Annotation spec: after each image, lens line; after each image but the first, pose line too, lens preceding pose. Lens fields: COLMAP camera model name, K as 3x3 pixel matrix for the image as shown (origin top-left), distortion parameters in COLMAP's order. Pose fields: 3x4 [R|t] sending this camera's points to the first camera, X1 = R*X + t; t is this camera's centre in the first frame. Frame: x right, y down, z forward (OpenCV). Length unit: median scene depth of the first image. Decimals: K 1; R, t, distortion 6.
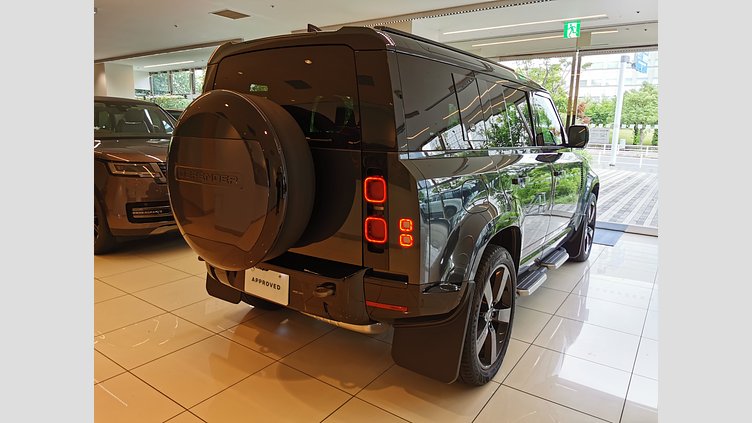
lens RADIAL K [[455.1, 0, 376.0], [0, 455.1, 211.5], [0, 0, 1]] dist [0.003427, -0.000327]
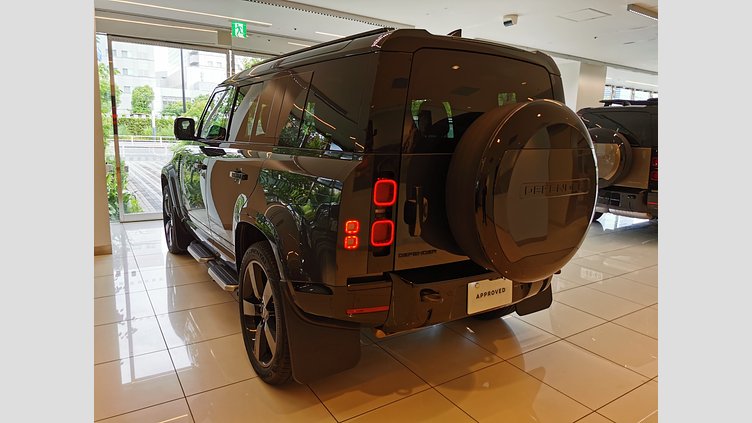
lens RADIAL K [[456.7, 0, 376.0], [0, 456.7, 211.5], [0, 0, 1]] dist [-0.000109, 0.000117]
pose [[0.347860, -0.175985, 0.920881, -0.935337], [0.150296, 0.979989, 0.130506, -0.141166], [-0.925421, 0.093007, 0.367349, 0.657661]]
